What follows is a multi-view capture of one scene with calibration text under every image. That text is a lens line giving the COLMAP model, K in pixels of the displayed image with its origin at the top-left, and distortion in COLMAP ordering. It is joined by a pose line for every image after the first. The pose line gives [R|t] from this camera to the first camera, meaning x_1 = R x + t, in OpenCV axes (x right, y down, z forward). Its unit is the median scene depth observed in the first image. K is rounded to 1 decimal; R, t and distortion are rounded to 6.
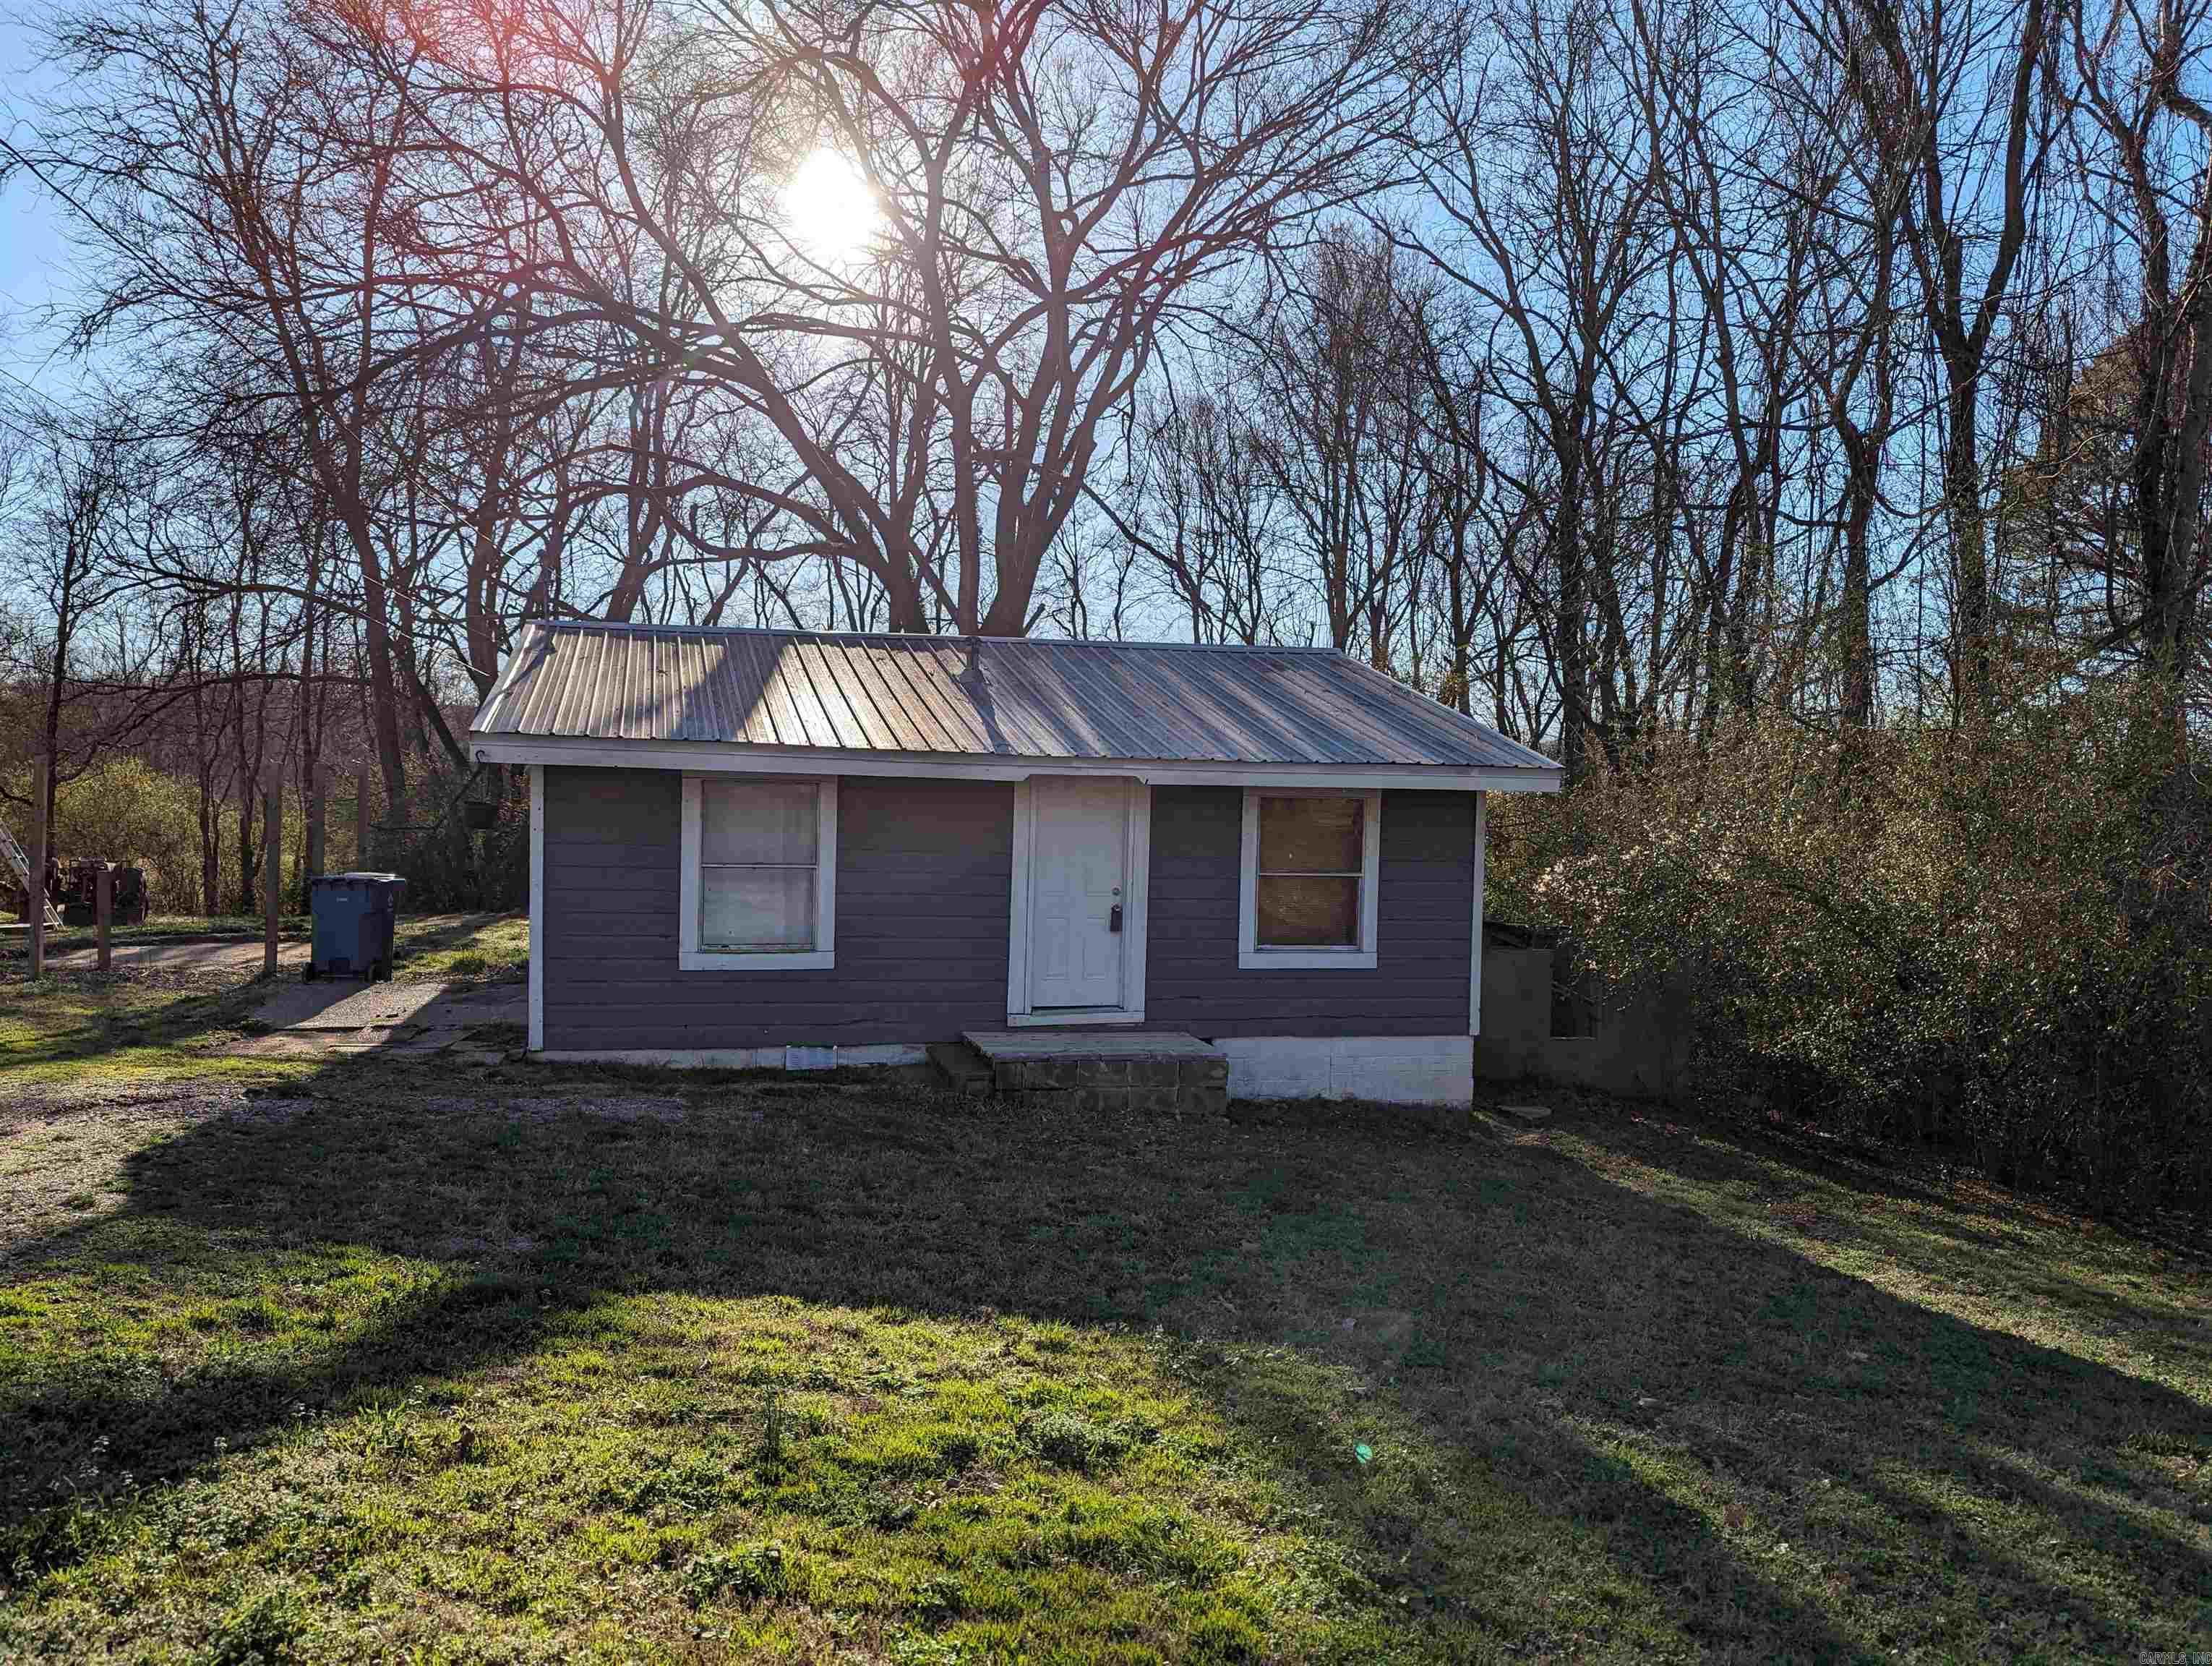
lens RADIAL K [[1546.5, 0, 1175.3], [0, 1546.5, 834.3], [0, 0, 1]] dist [0.096597, -0.100408]
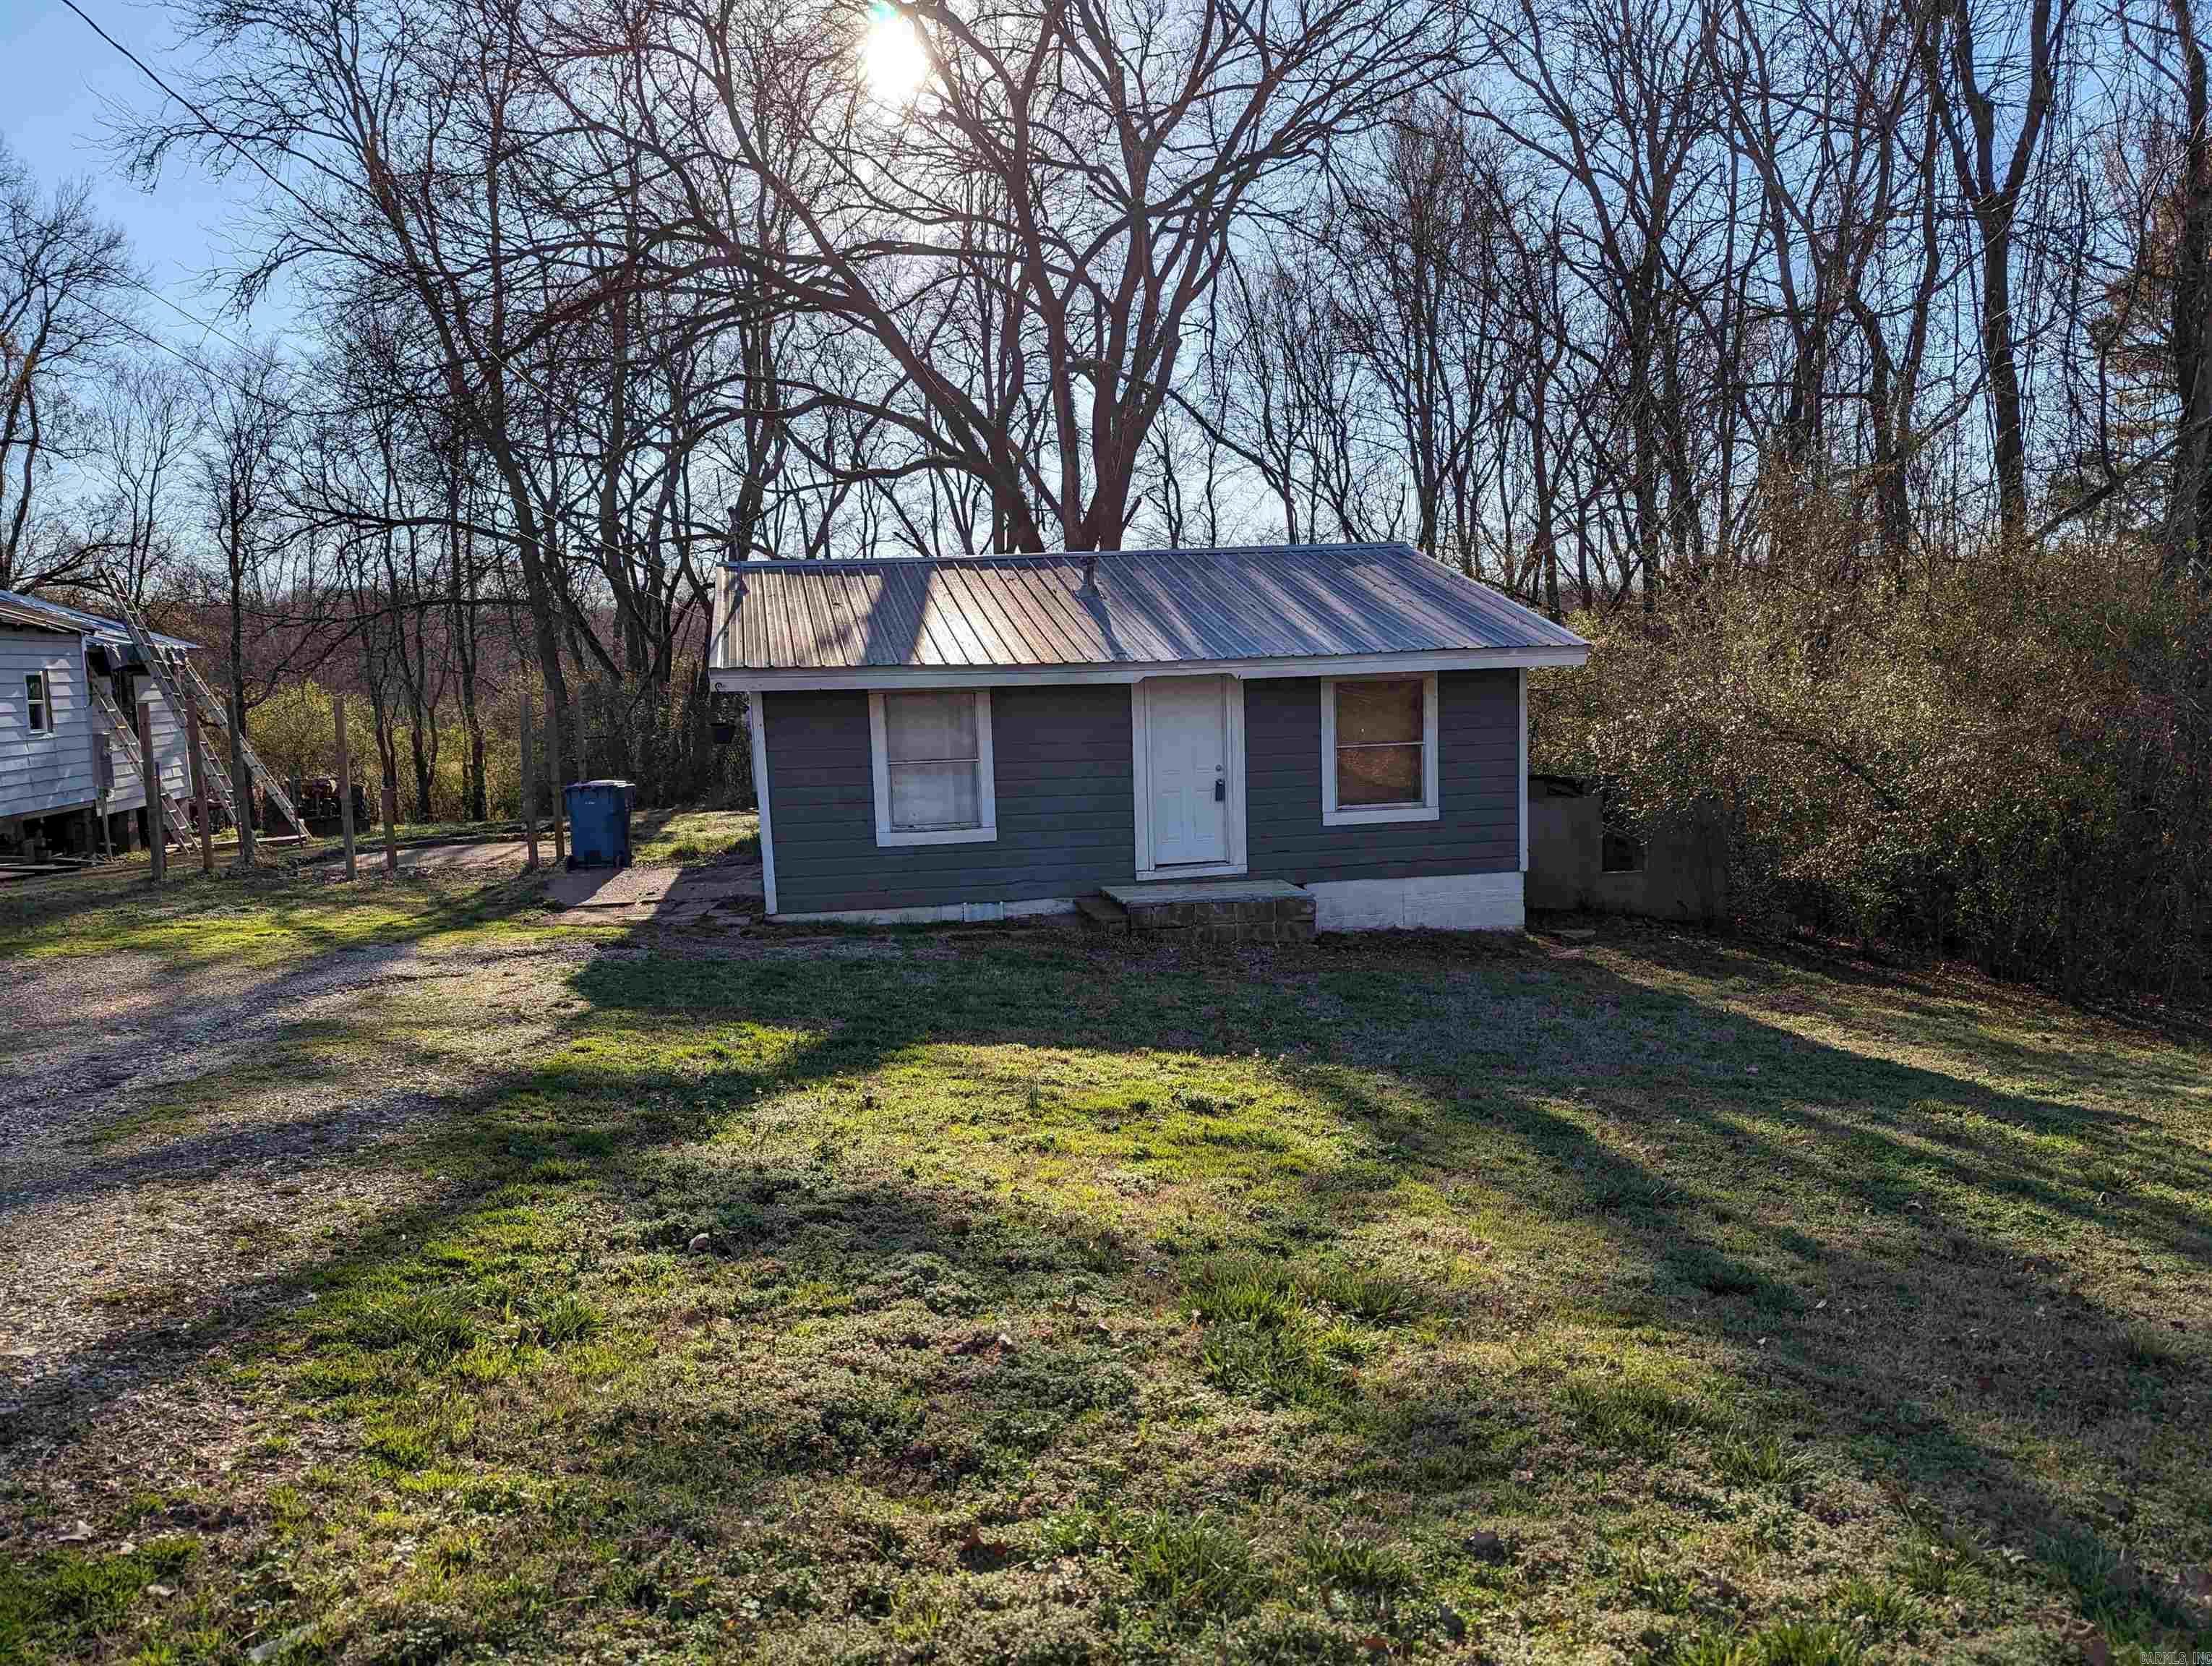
lens RADIAL K [[1546.5, 0, 1175.3], [0, 1546.5, 834.3], [0, 0, 1]] dist [0.096597, -0.100408]
pose [[0.996334, -0.047611, -0.071075, 0.010878], [0.053503, 0.995076, 0.083434, -0.012900], [0.066753, -0.086931, 0.993975, -0.199117]]
